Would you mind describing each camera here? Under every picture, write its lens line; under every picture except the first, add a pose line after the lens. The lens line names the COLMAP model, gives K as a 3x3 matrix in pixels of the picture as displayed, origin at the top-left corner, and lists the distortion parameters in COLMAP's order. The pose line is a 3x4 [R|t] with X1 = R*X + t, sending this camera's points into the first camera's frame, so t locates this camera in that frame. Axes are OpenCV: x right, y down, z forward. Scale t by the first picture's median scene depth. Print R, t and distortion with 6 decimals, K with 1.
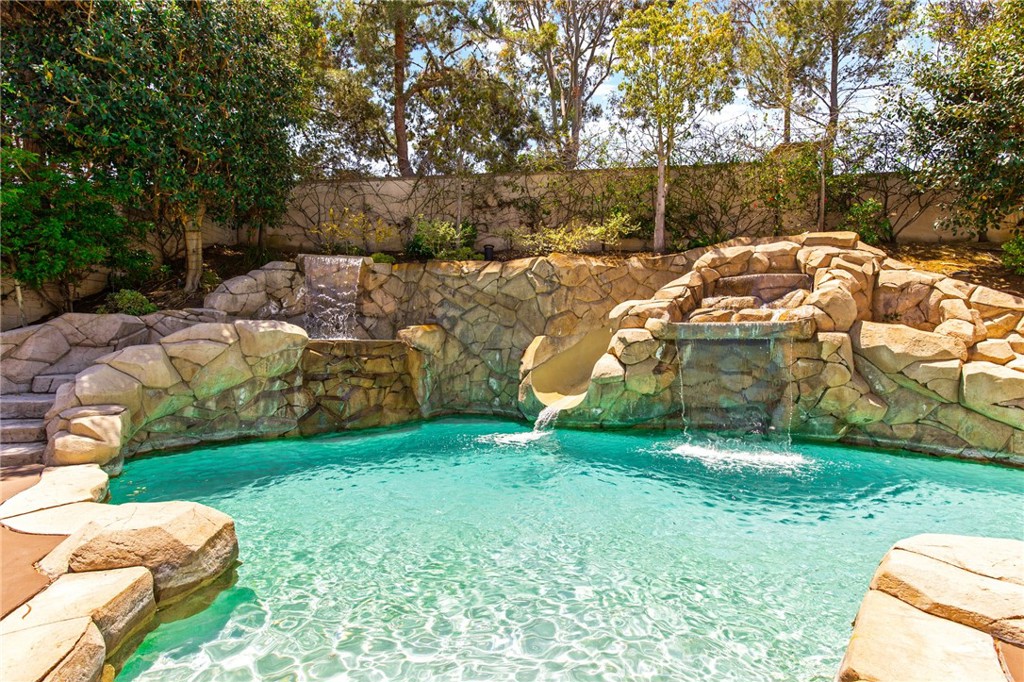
lens RADIAL K [[481.1, 0, 512.5], [0, 481.1, 341.1], [0, 0, 1]] dist [0.006787, -0.000092]
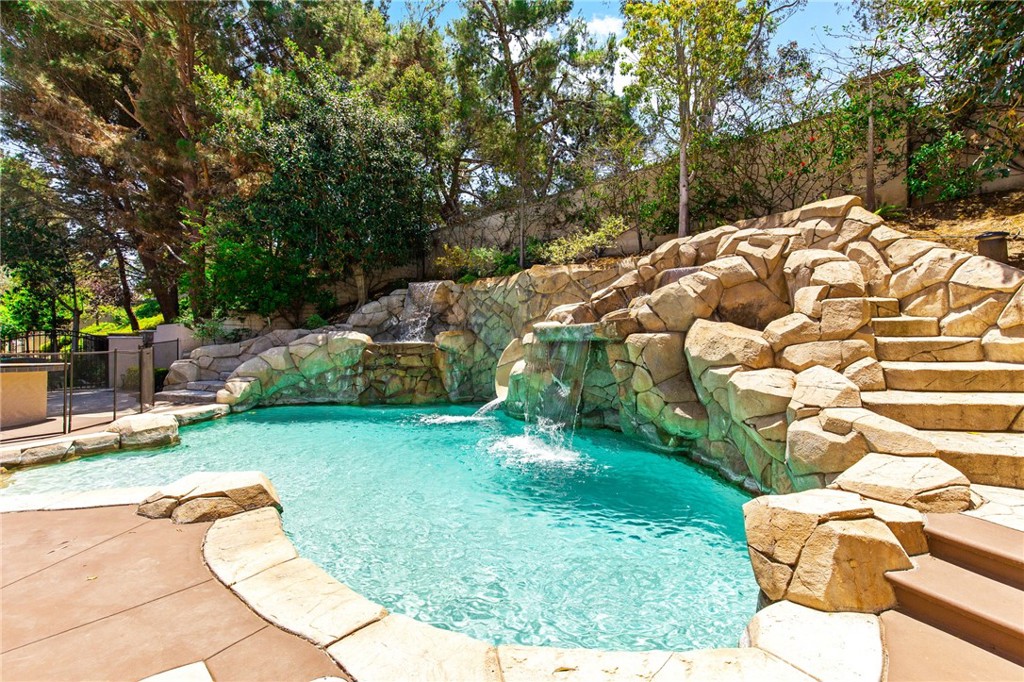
lens RADIAL K [[481.1, 0, 536.5], [0, 481.1, 346.2], [0, 0, 1]] dist [0.006787, -0.000092]
pose [[0.786441, -0.000084, -0.617665, 0.913445], [0.007809, 0.999921, 0.009807, -0.003323], [0.617616, -0.012536, 0.786380, 0.122451]]
